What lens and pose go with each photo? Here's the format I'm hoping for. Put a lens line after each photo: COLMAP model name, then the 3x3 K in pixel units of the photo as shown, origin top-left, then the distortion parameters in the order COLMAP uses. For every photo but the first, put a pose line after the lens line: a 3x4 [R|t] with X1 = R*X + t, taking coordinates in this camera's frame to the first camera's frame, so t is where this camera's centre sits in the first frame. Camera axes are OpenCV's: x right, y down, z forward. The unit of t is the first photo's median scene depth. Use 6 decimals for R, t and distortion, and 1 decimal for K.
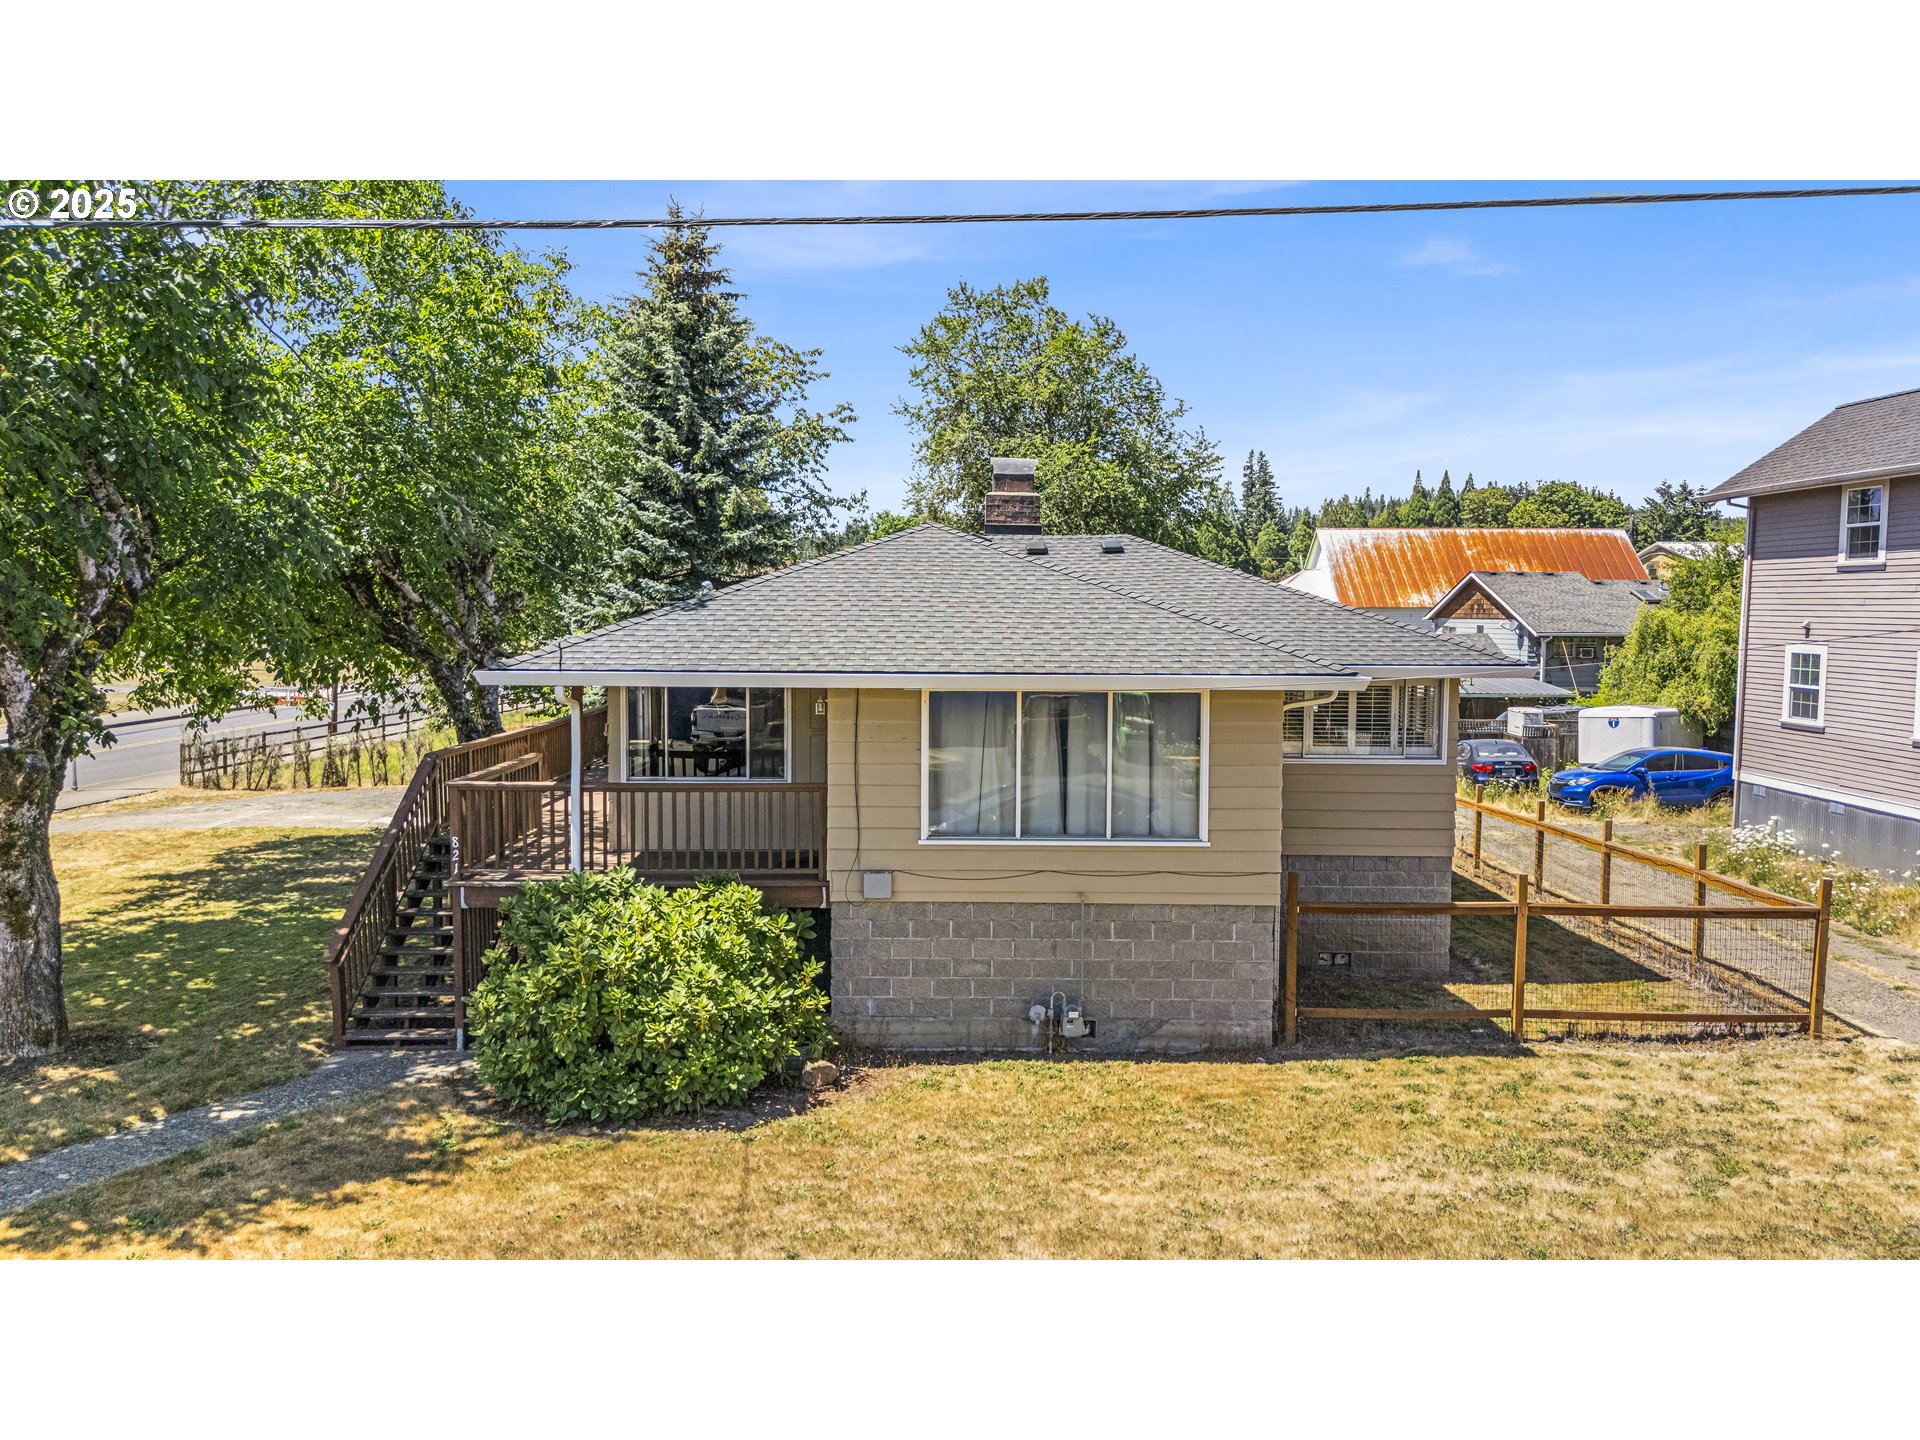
lens RADIAL K [[1451.3, 0, 960.0], [0, 1451.3, 720.0], [0, 0, 1]] dist [0.042001, -0.002914]
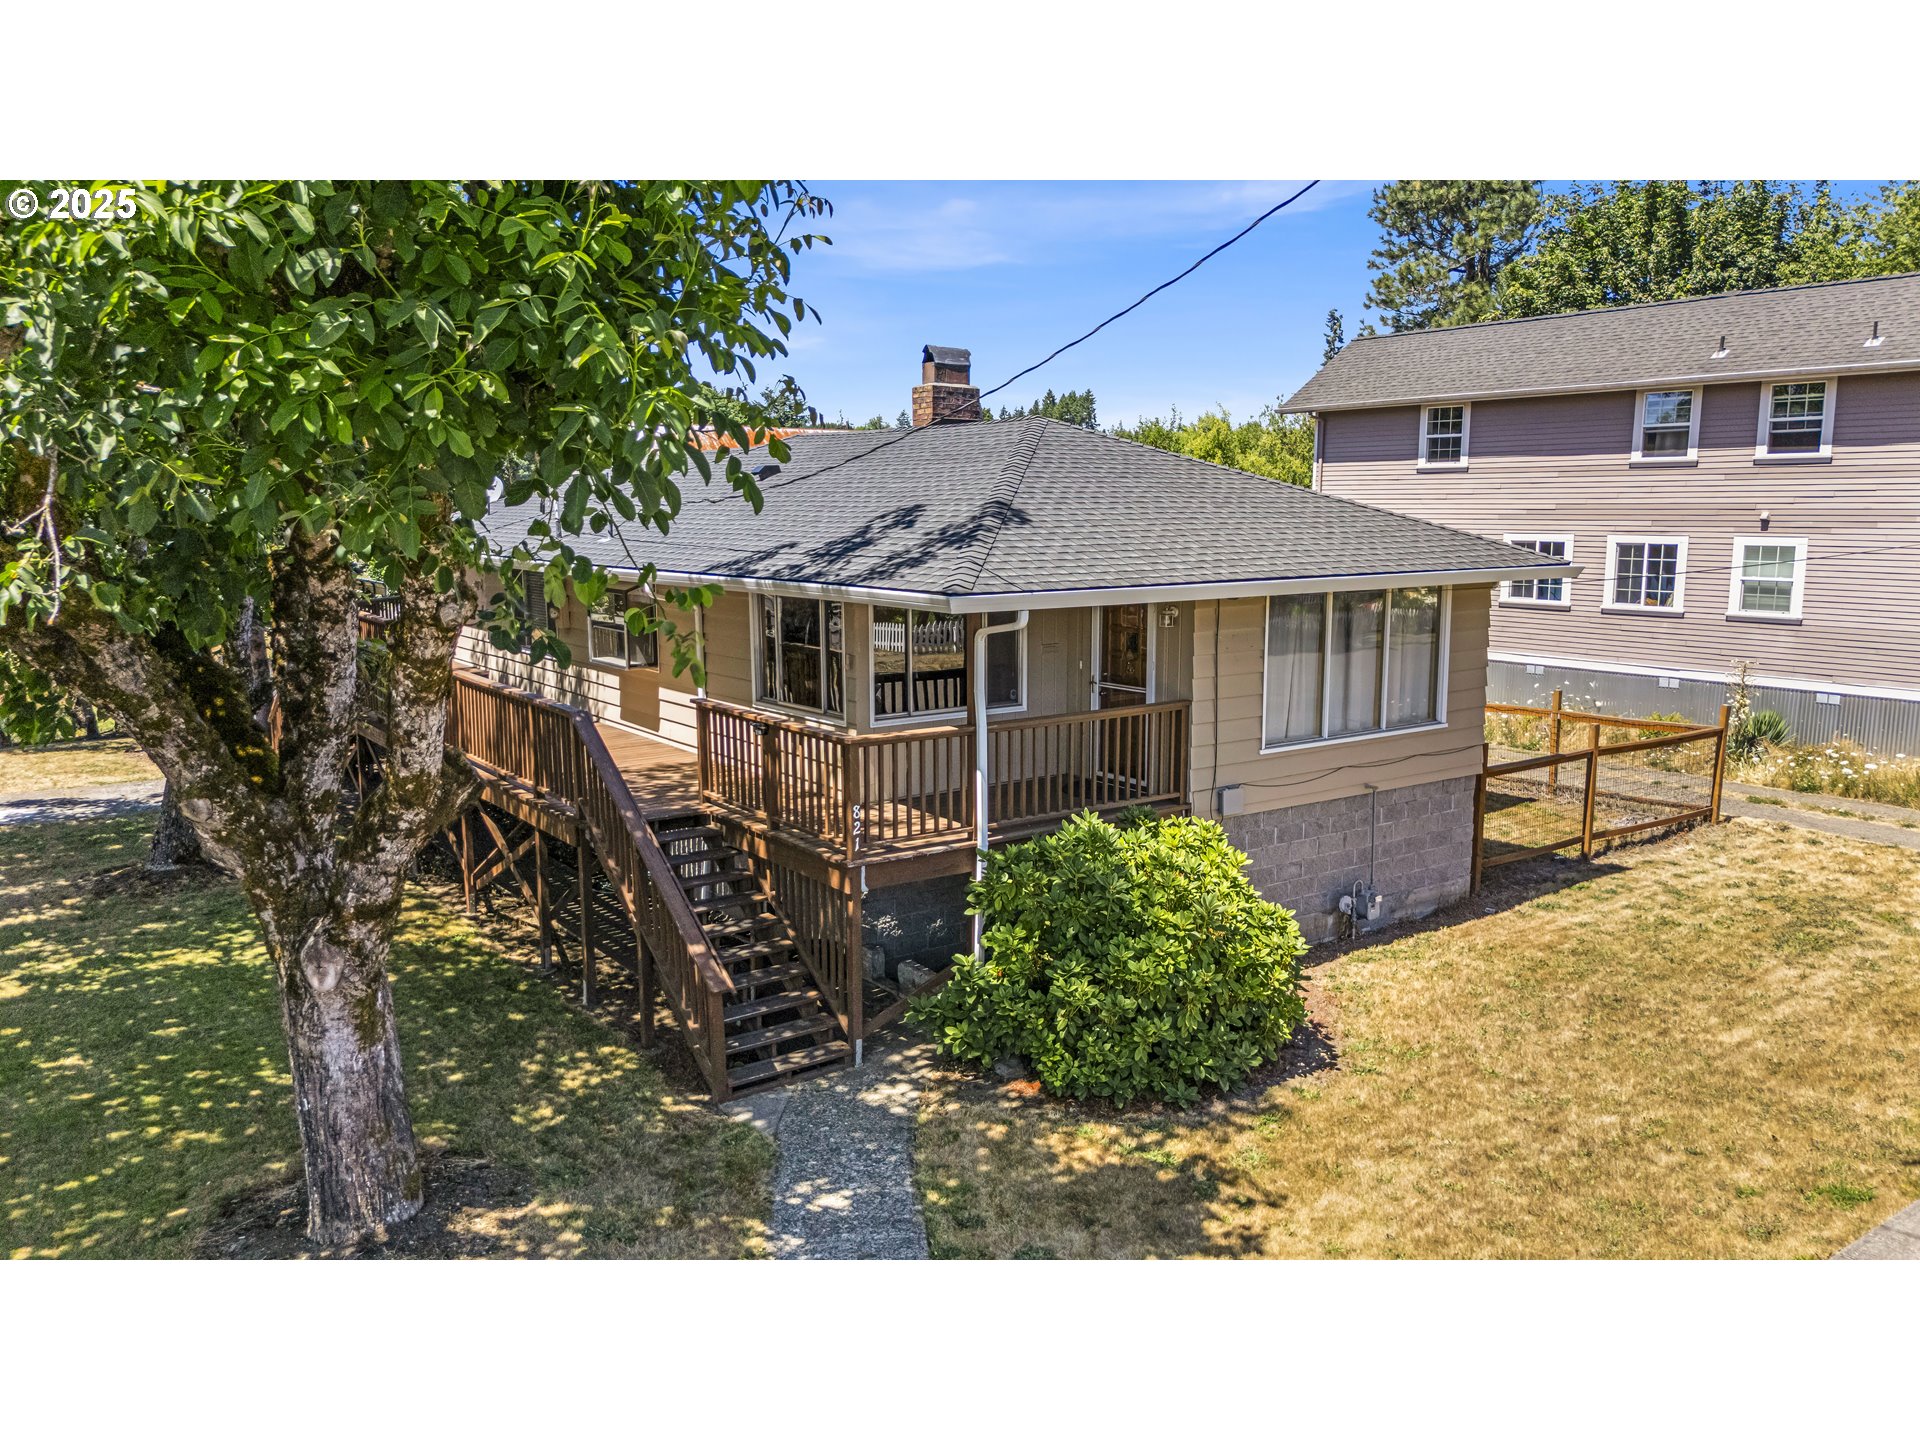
lens RADIAL K [[1425.4, 0, 960.0], [0, 1425.4, 720.0], [0, 0, 1]] dist [0.033732, 0.000670]
pose [[0.817231, -0.095614, 0.568324, -0.735980], [0.053051, 0.994435, 0.091017, -0.035210], [-0.573864, -0.044231, 0.817756, 0.331341]]
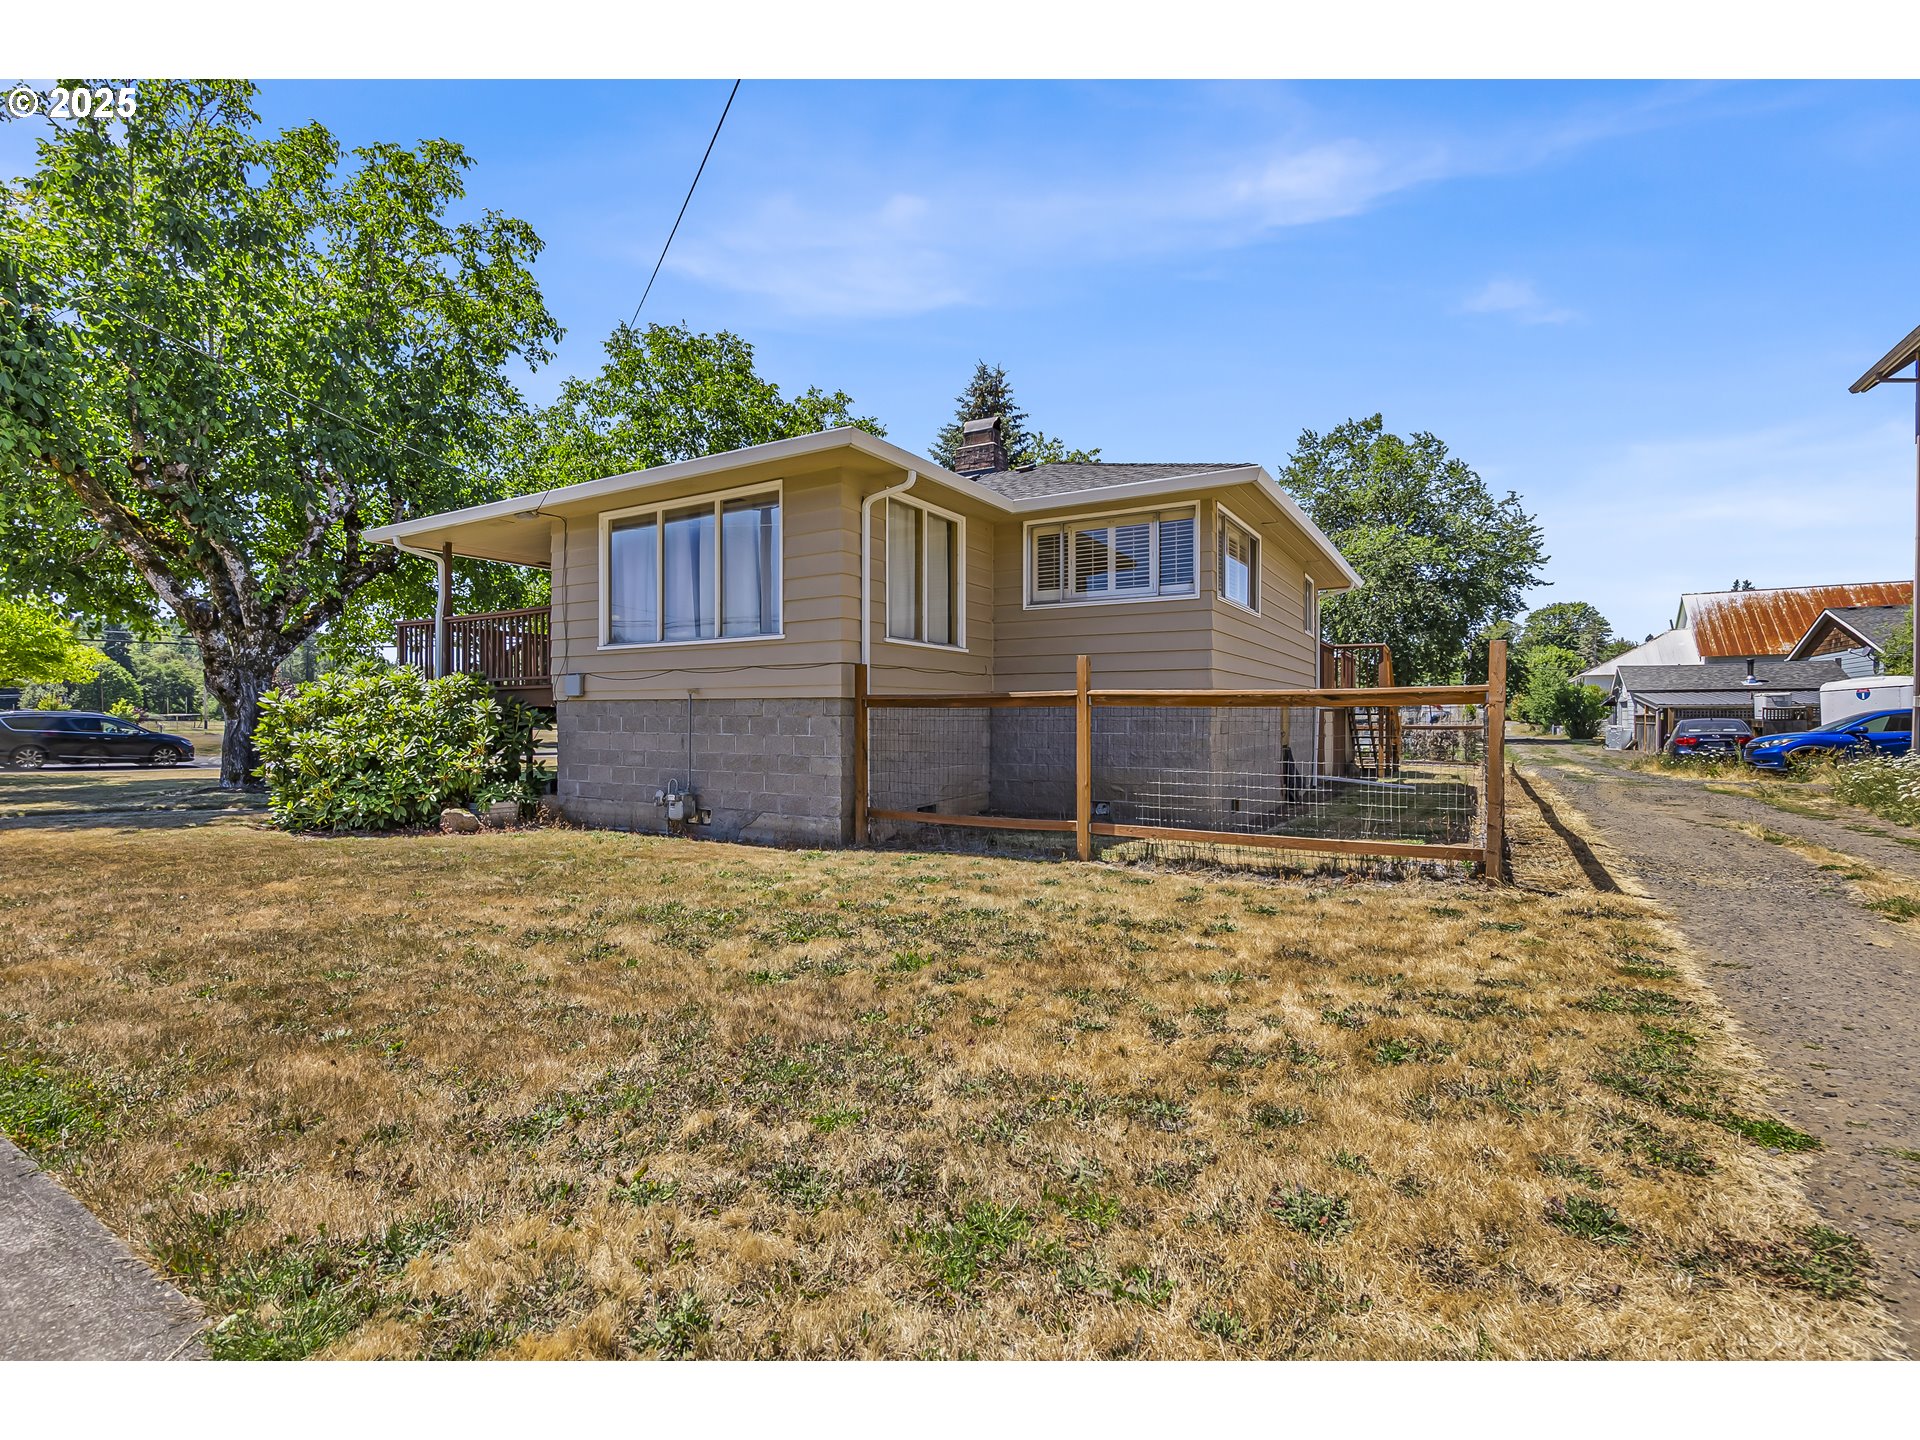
lens RADIAL K [[875.5, 0, 960.0], [0, 875.5, 720.0], [0, 0, 1]] dist [-0.014965, 0.006099]
pose [[0.851625, -0.006785, -0.524107, 0.595036], [-0.032731, 0.997276, -0.066095, 0.179391], [0.523128, 0.073443, 0.849084, 0.550767]]
